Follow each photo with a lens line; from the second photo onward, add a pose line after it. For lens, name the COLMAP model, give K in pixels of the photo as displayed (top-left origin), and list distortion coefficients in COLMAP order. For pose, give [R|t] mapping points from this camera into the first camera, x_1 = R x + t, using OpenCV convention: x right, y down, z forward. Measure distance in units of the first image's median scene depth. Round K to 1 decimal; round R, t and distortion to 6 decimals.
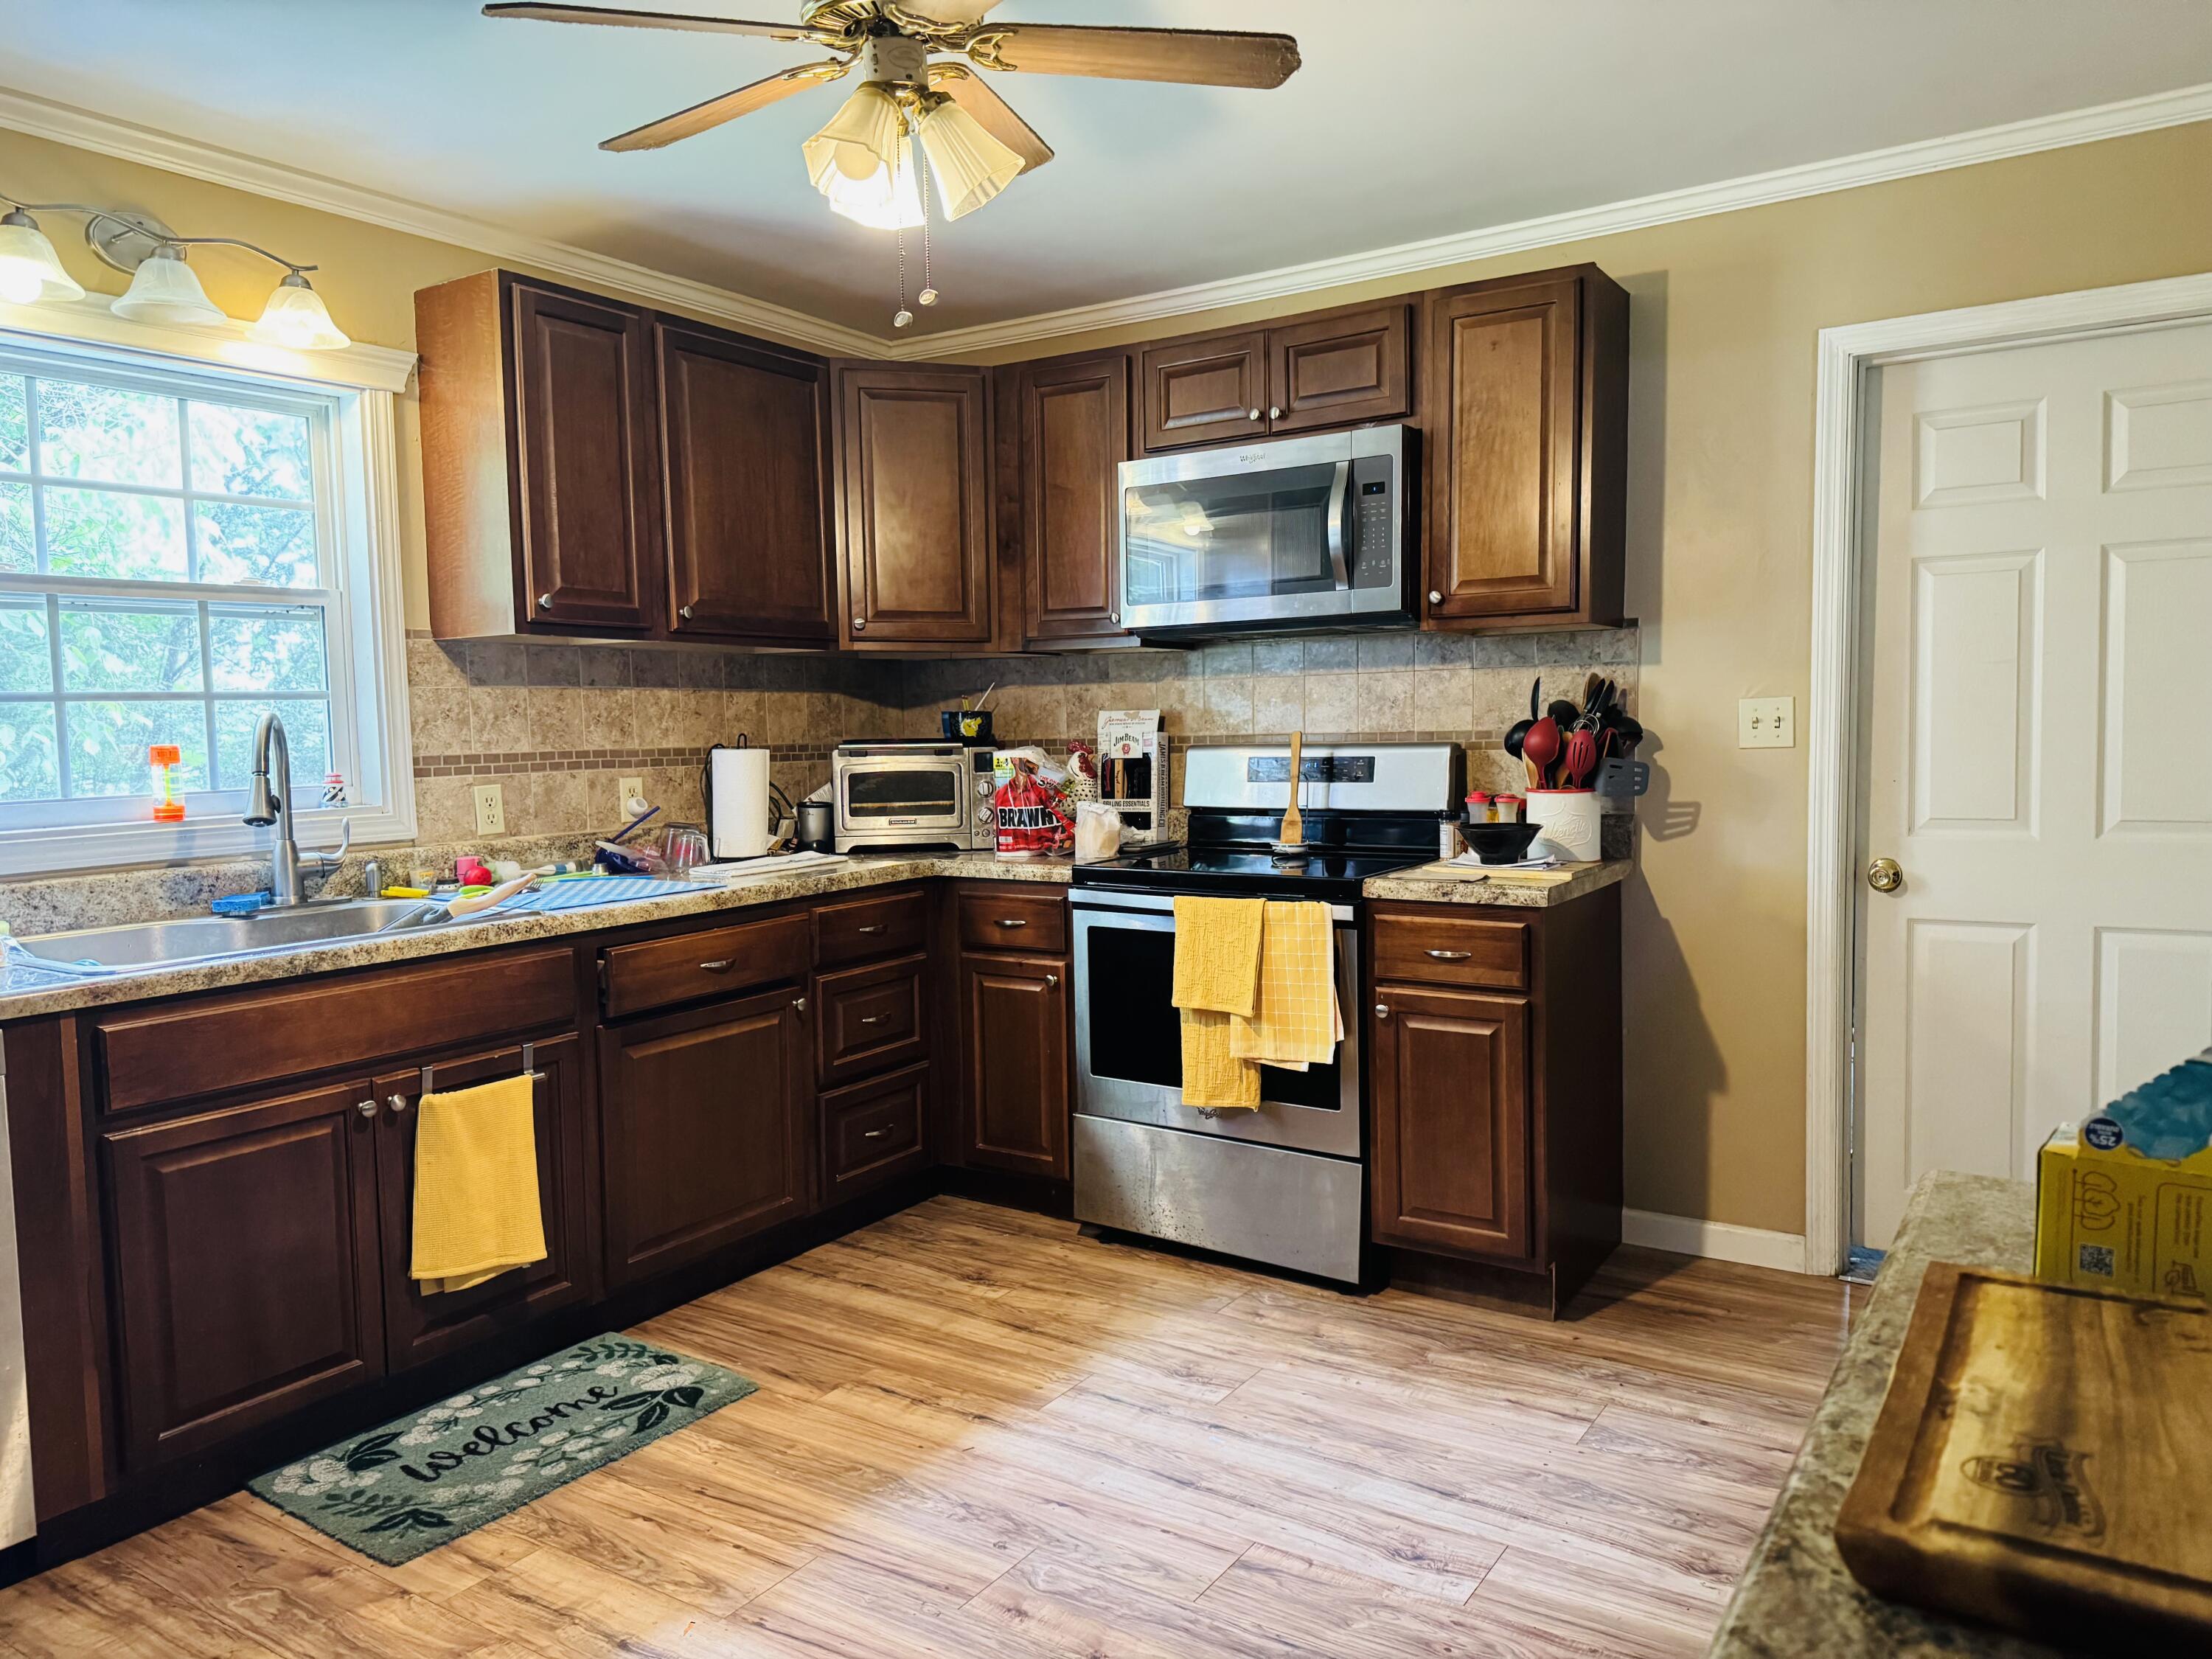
lens RADIAL K [[1587.1, 0, 1106.0], [0, 1587.1, 829.5], [0, 0, 1]] dist [0.032803, 0.002613]
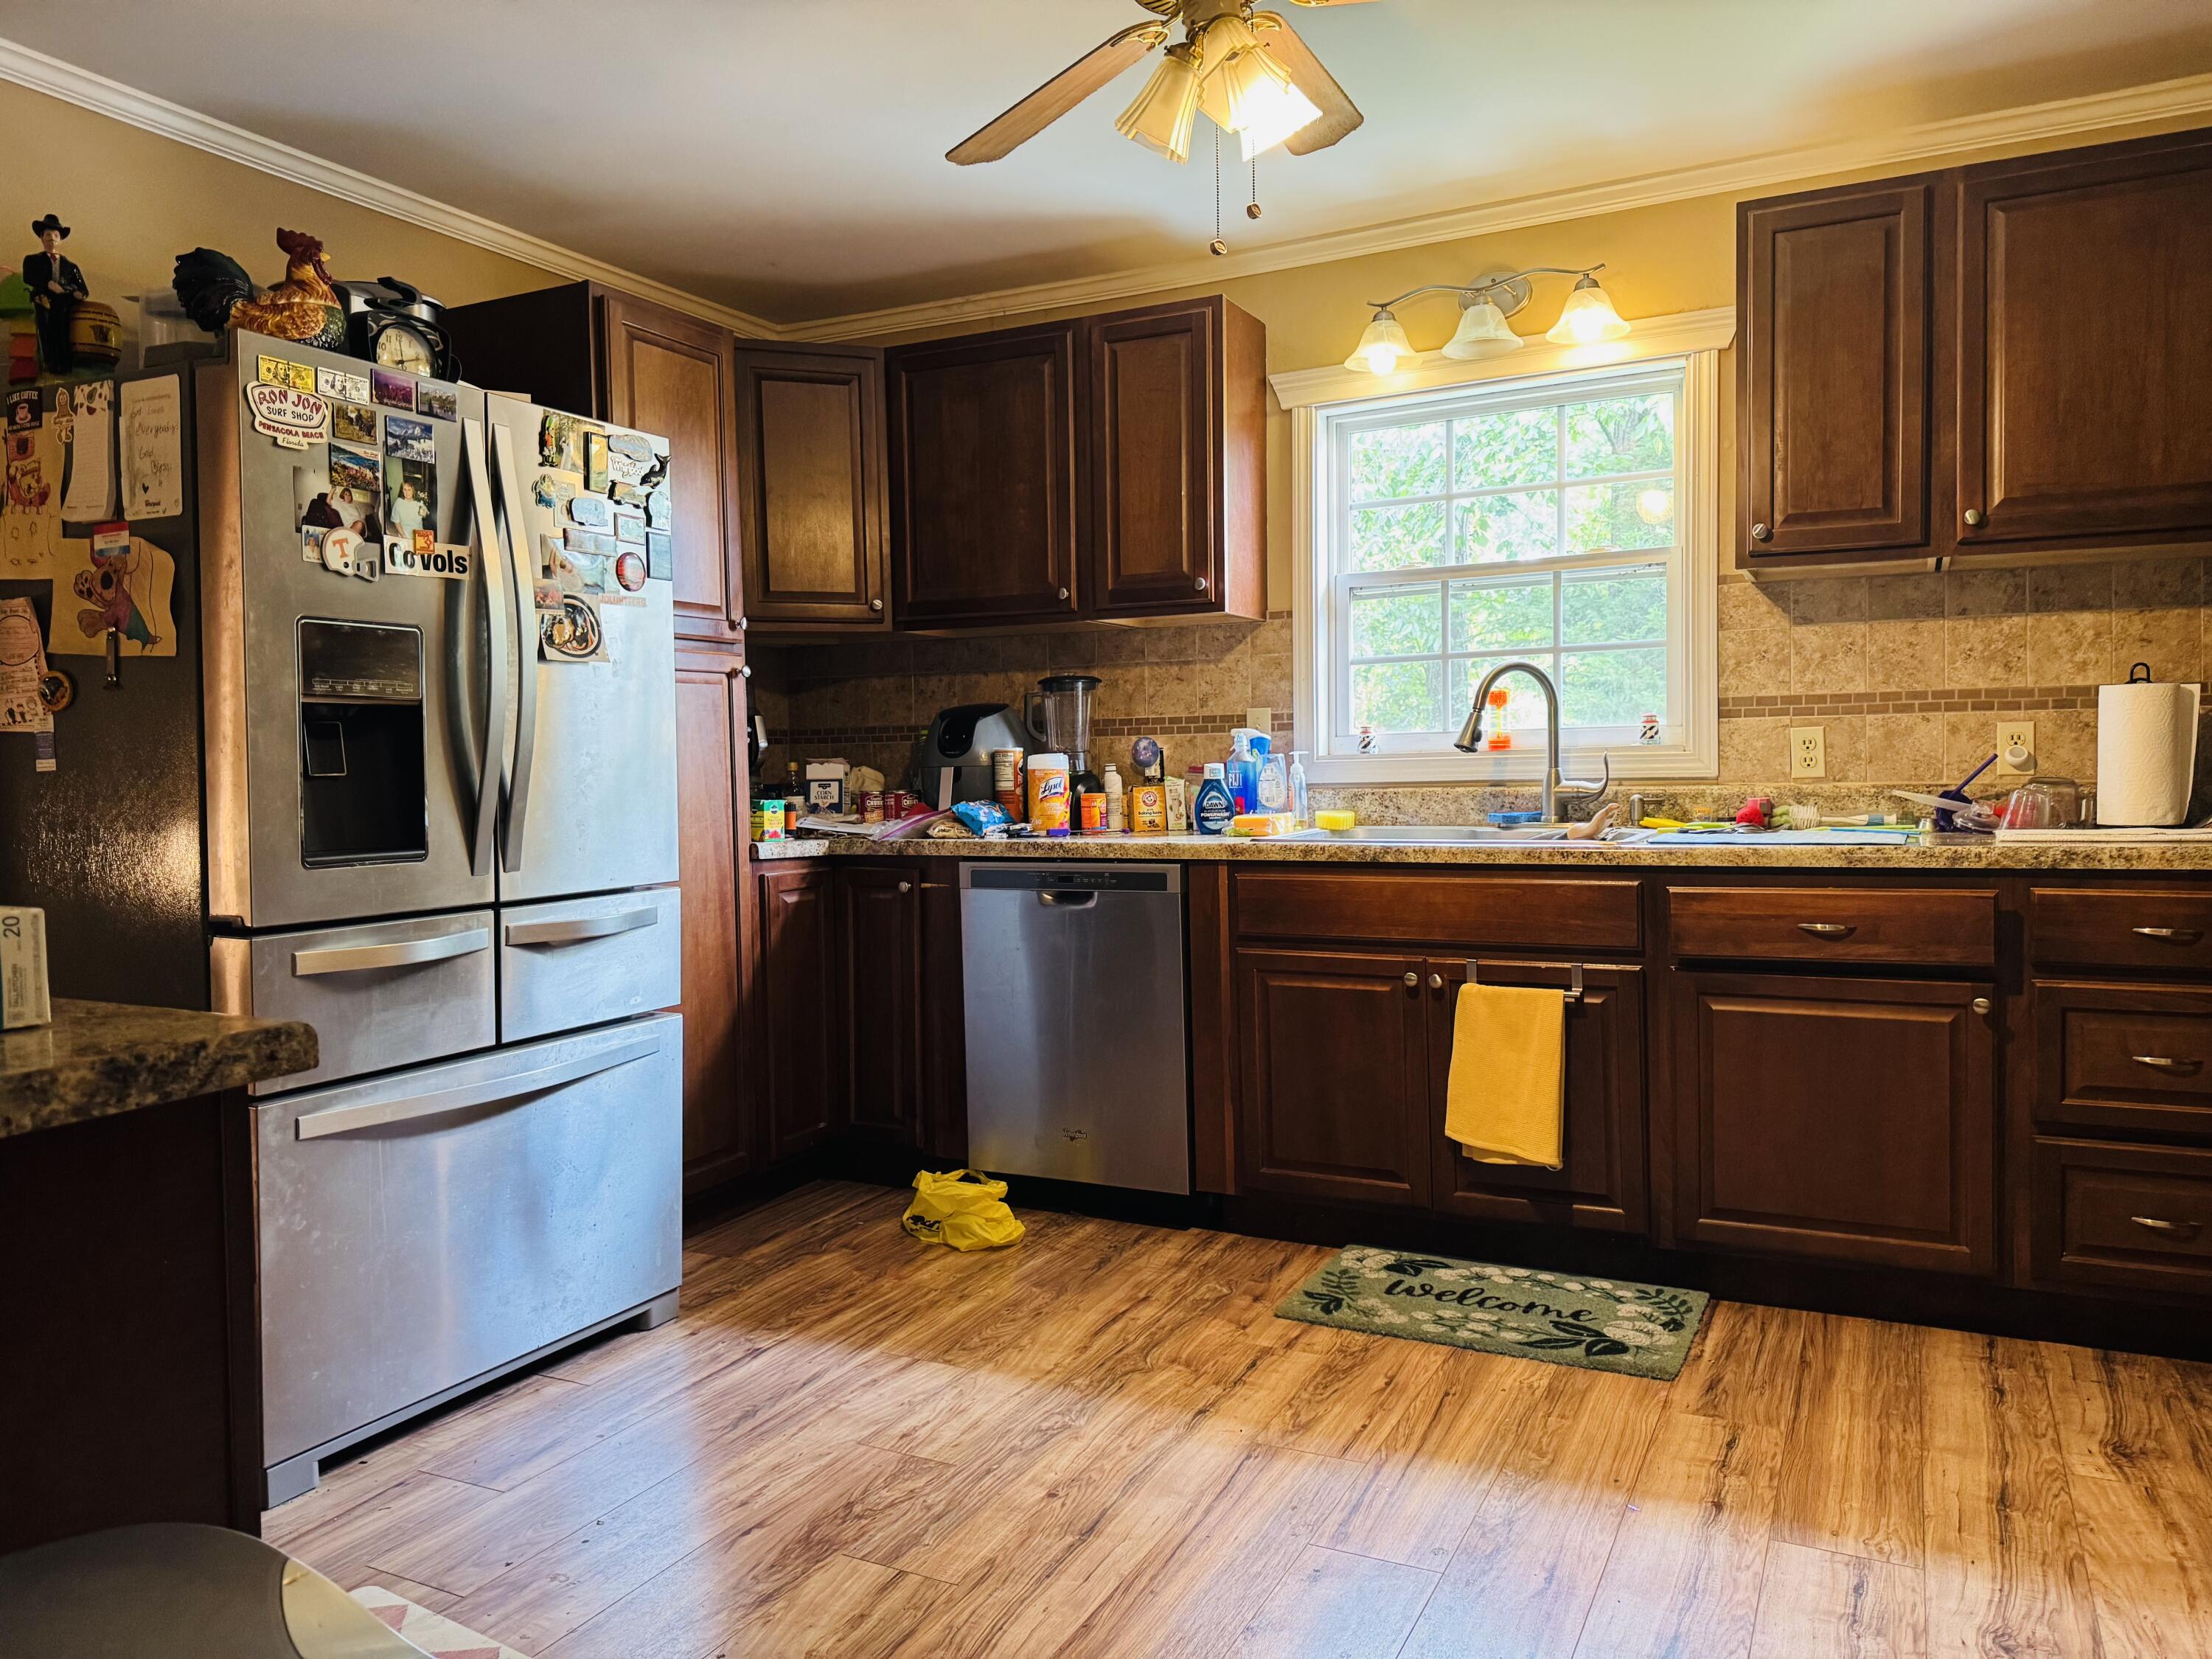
lens RADIAL K [[1579.4, 0, 1108.9], [0, 1579.4, 807.2], [0, 0, 1]] dist [0.046457, 0.002737]
pose [[0.118865, 0.046481, -0.991822, 0.613582], [-0.057620, 0.997543, 0.039843, 0.007686], [0.991237, 0.052413, 0.121251, 0.544903]]
